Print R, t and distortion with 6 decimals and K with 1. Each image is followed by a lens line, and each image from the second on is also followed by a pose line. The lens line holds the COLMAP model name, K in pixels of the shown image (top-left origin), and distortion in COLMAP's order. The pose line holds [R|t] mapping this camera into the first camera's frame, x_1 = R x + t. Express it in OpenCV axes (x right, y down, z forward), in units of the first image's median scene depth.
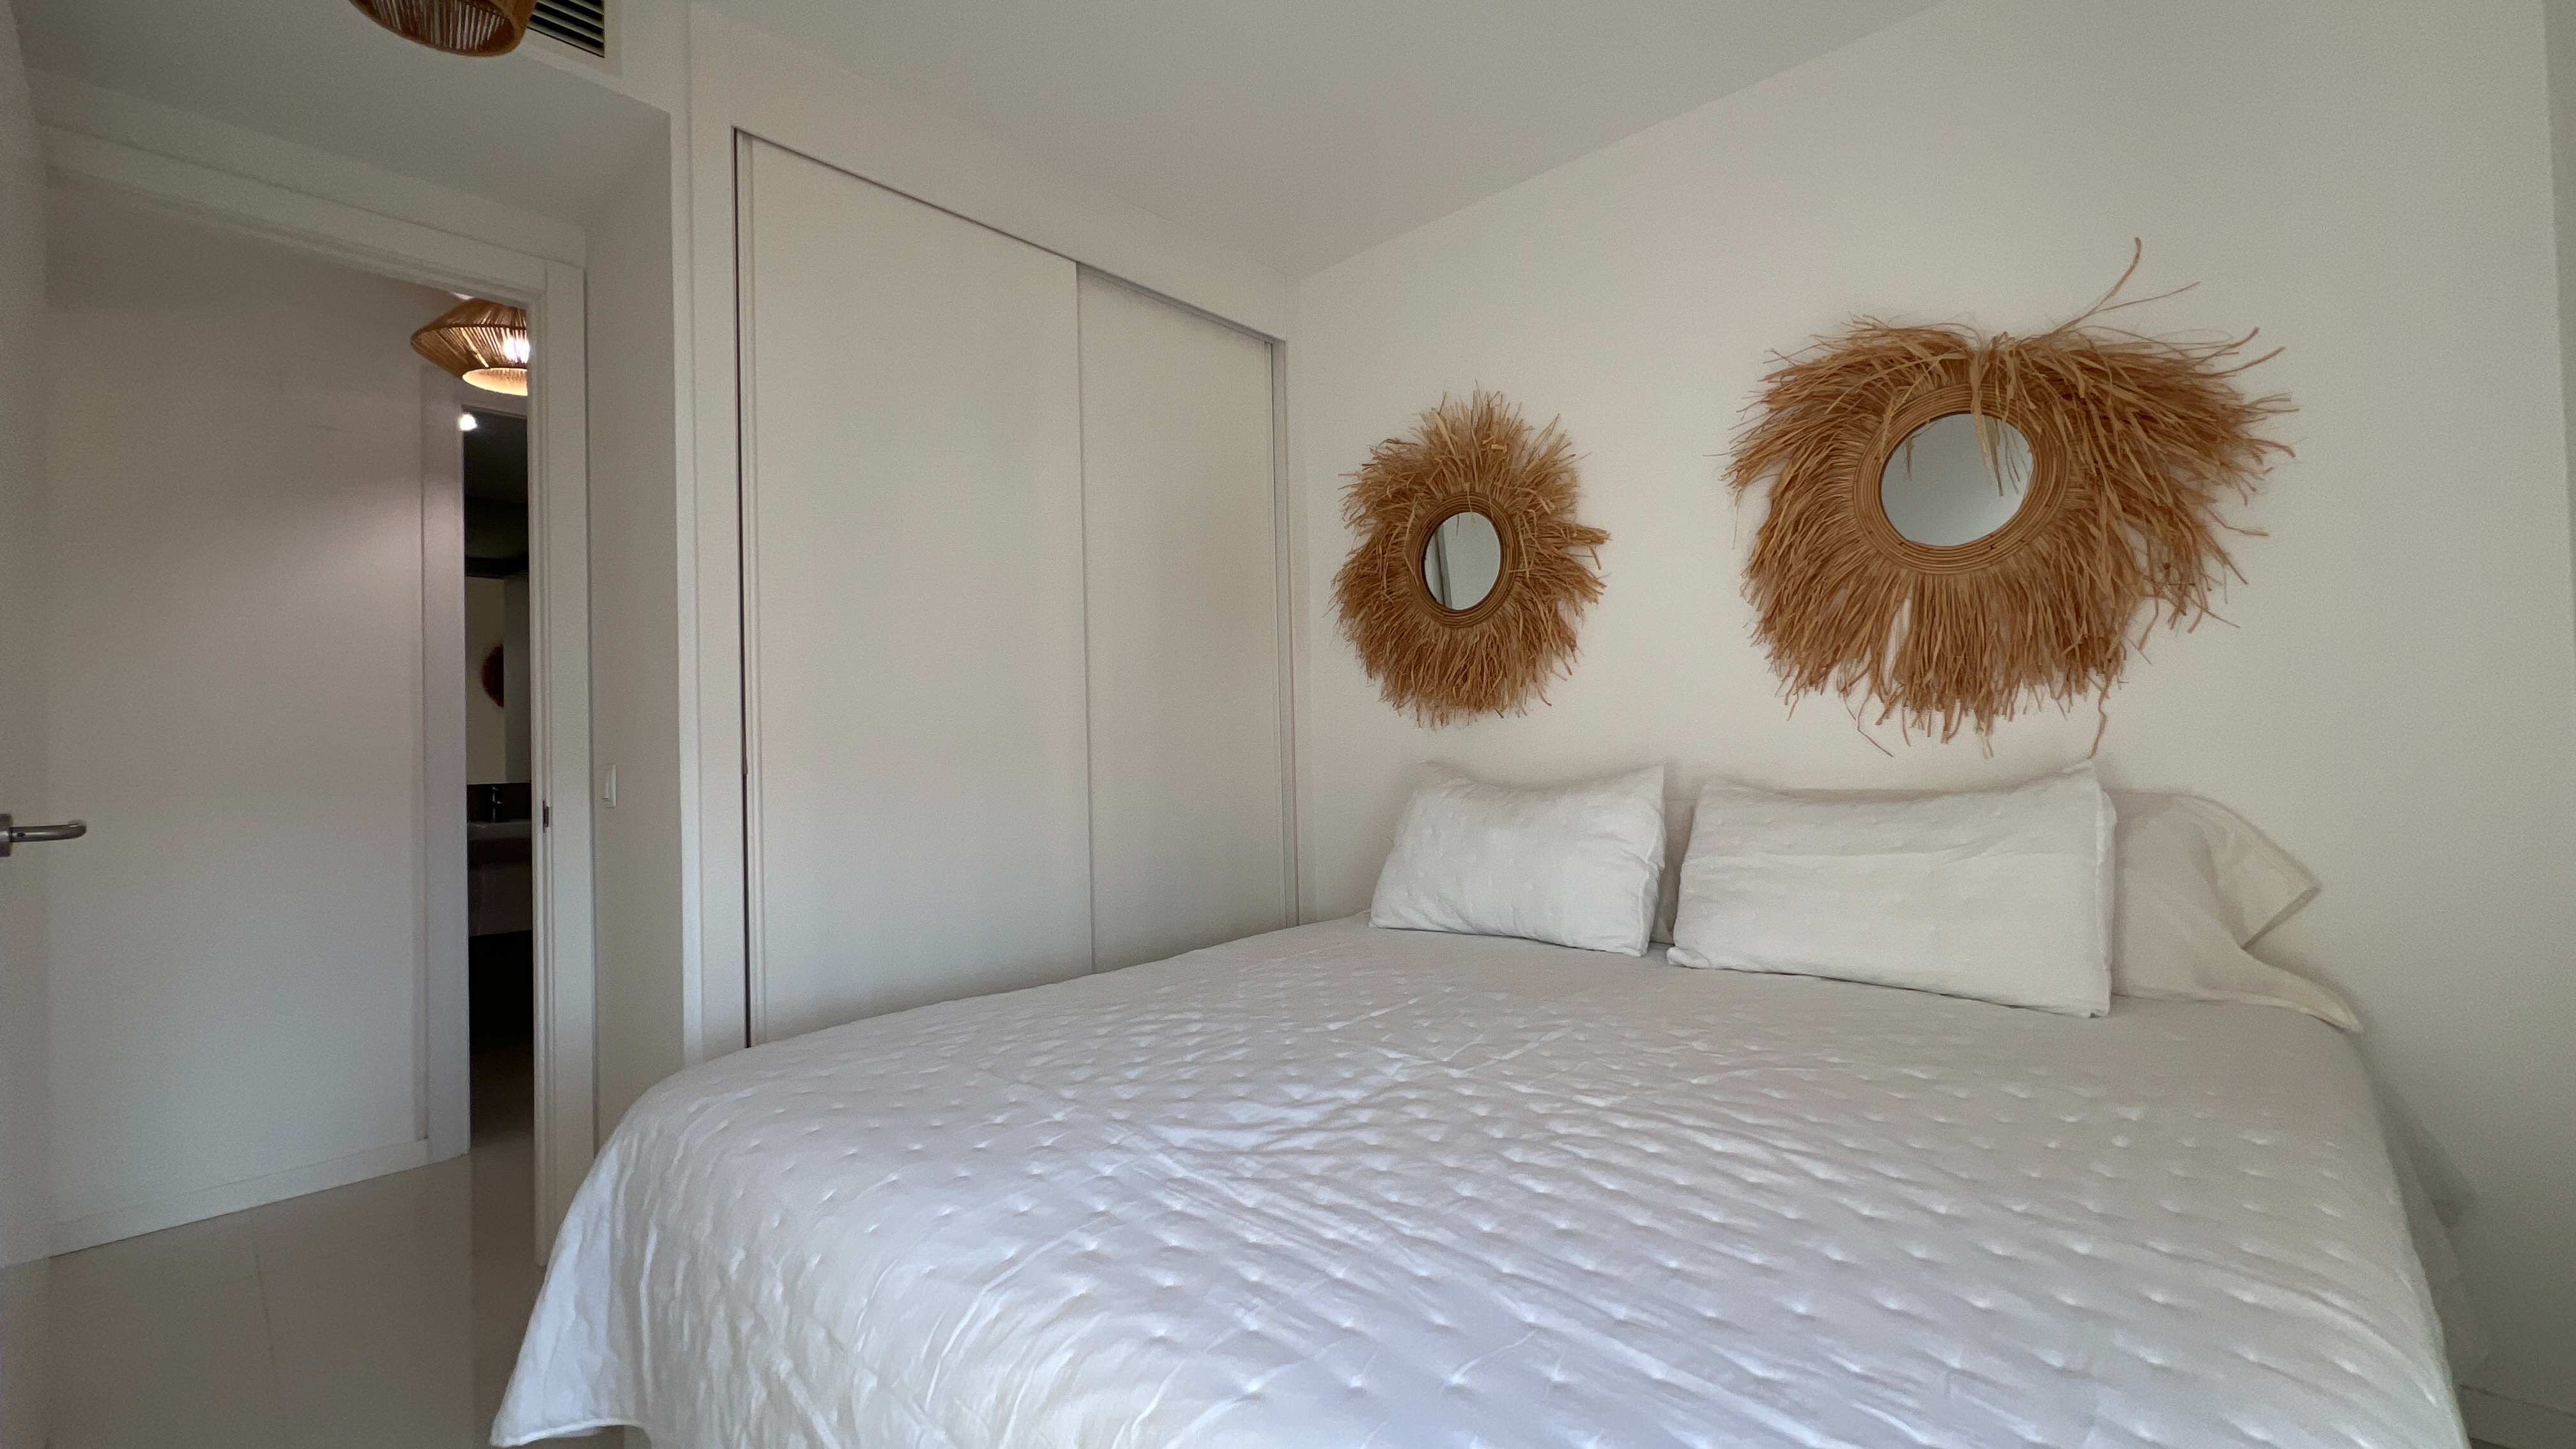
lens RADIAL K [[1049.8, 0, 1309.4], [0, 1049.8, 726.2], [0, 0, 1]] dist [0.003559, 0.001390]
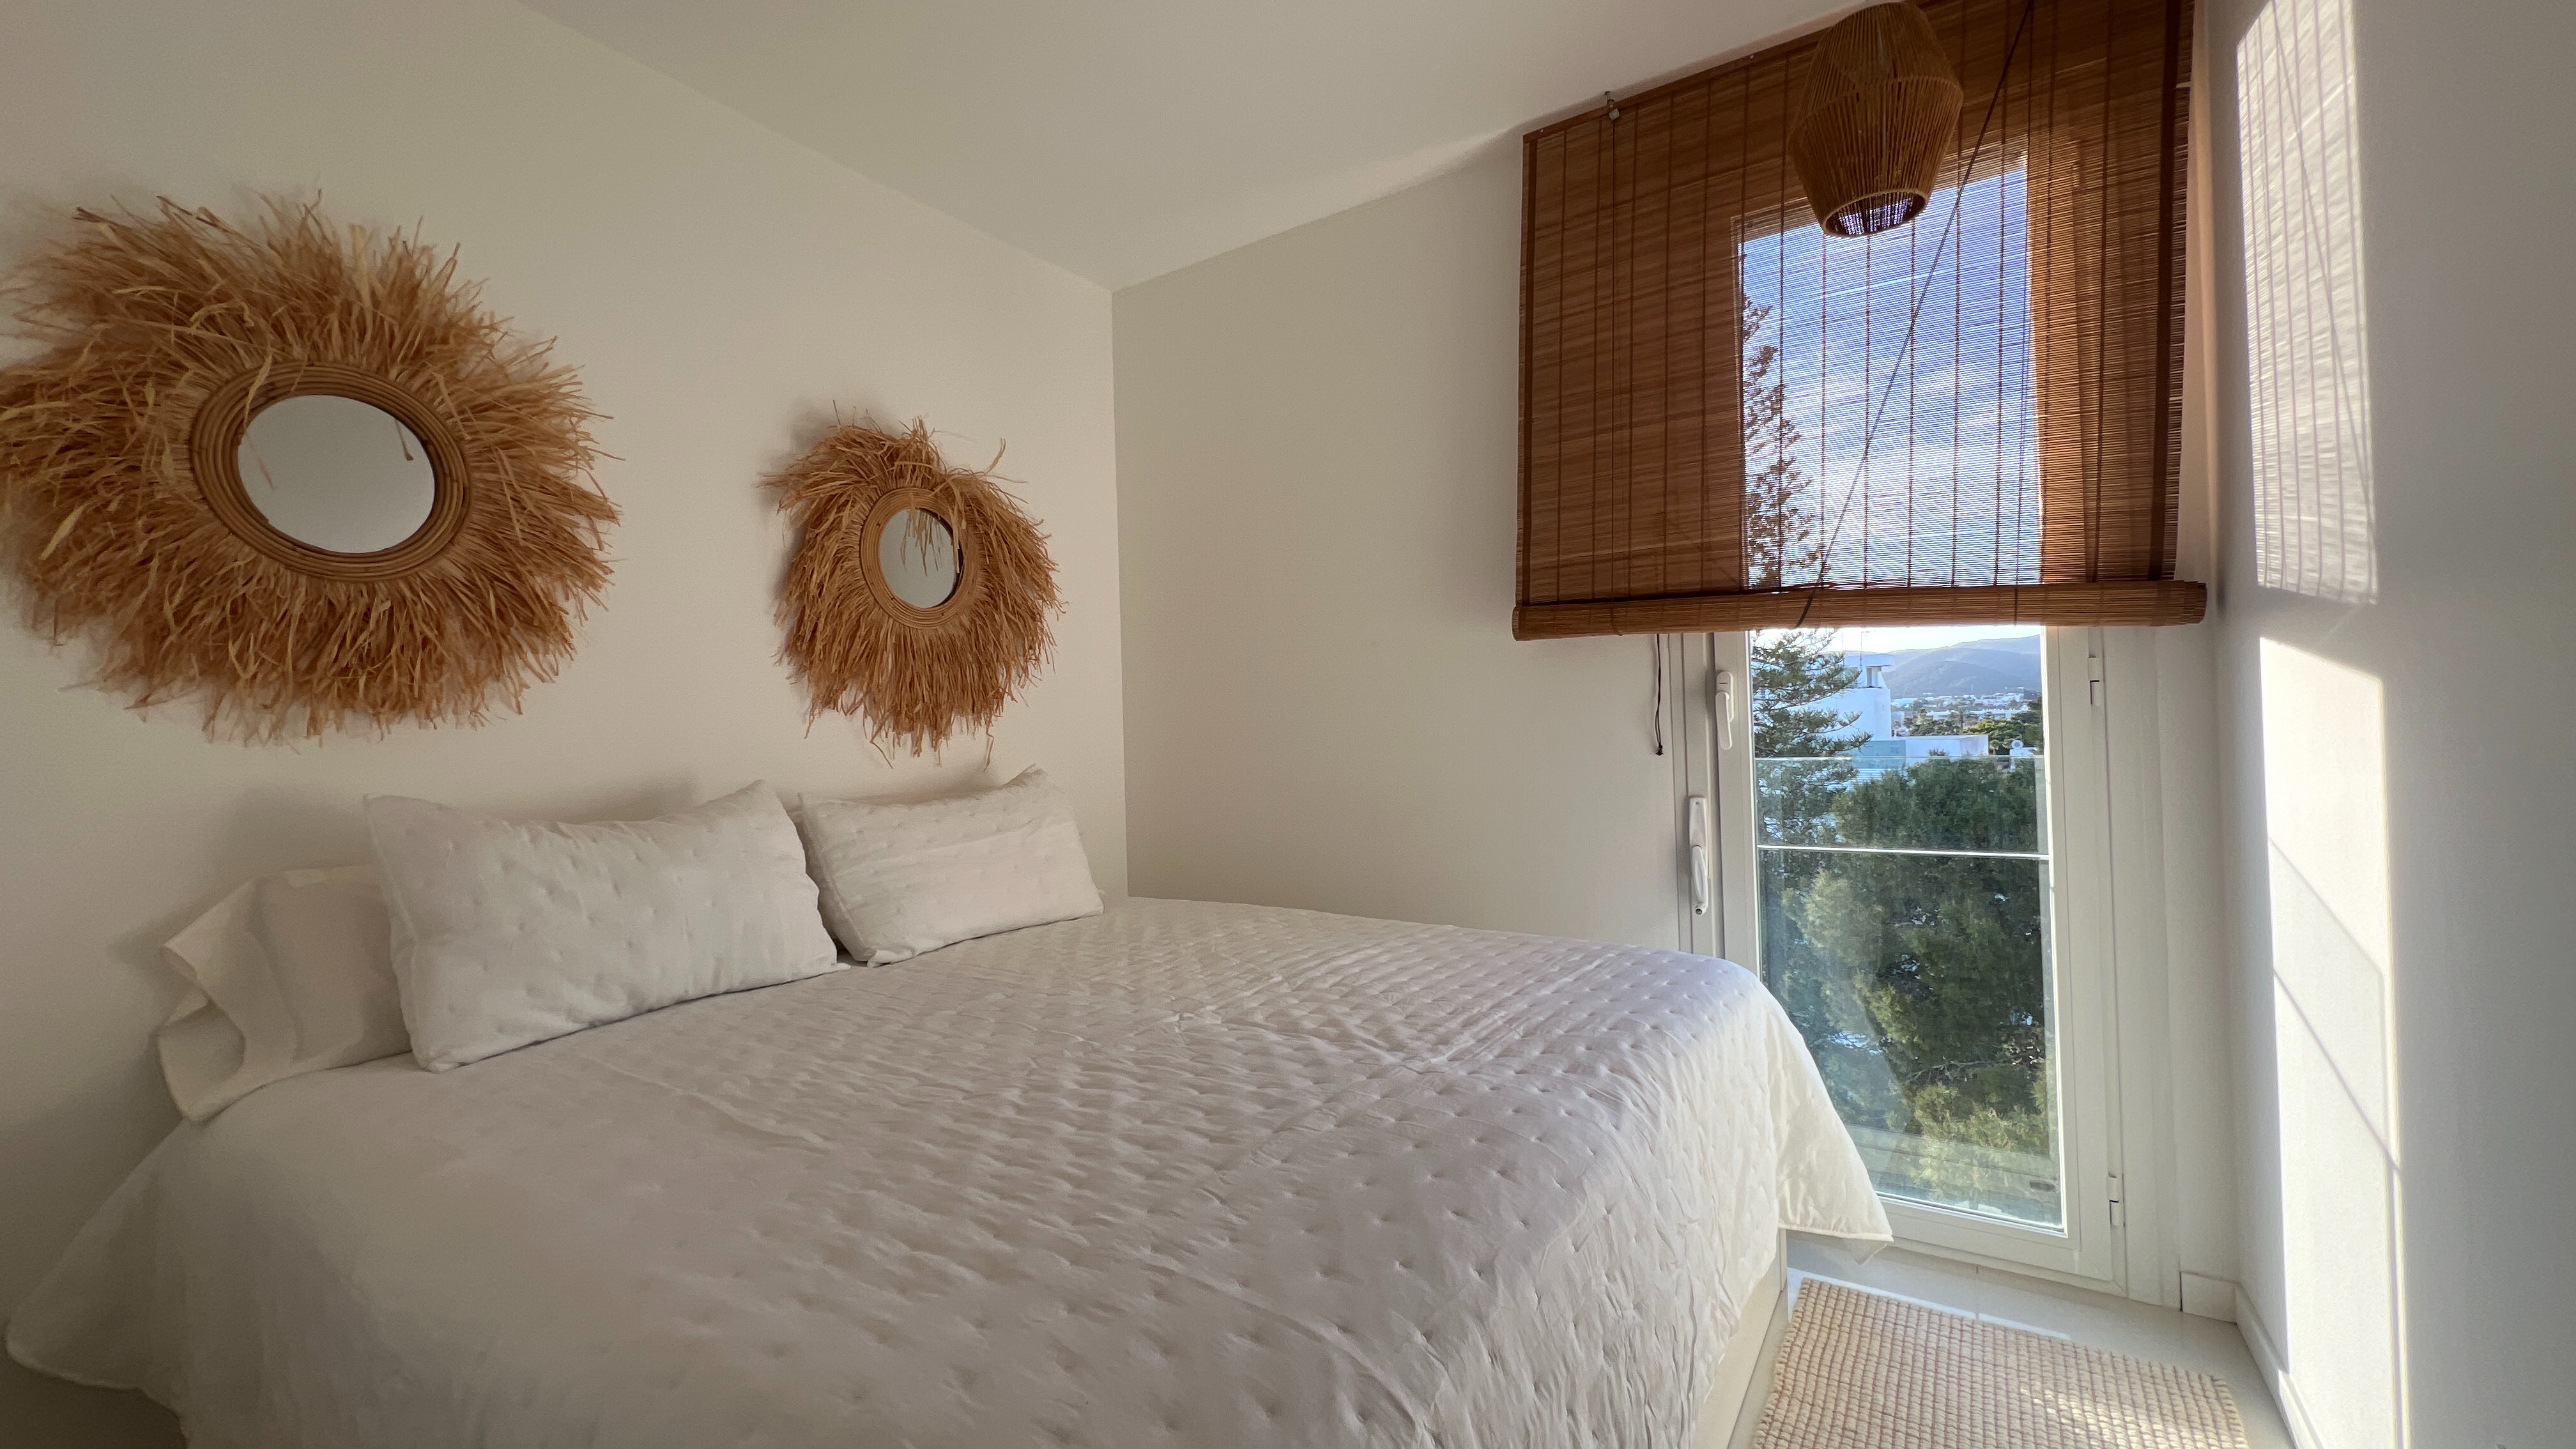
lens RADIAL K [[1006.9, 0, 1310.4], [0, 1006.9, 725.0], [0, 0, 1]] dist [0.003482, 0.000566]
pose [[-0.155588, 0.037947, 0.987093, -0.642370], [0.015330, 0.999234, -0.035997, 0.025737], [-0.987703, 0.009531, -0.156051, 0.645201]]
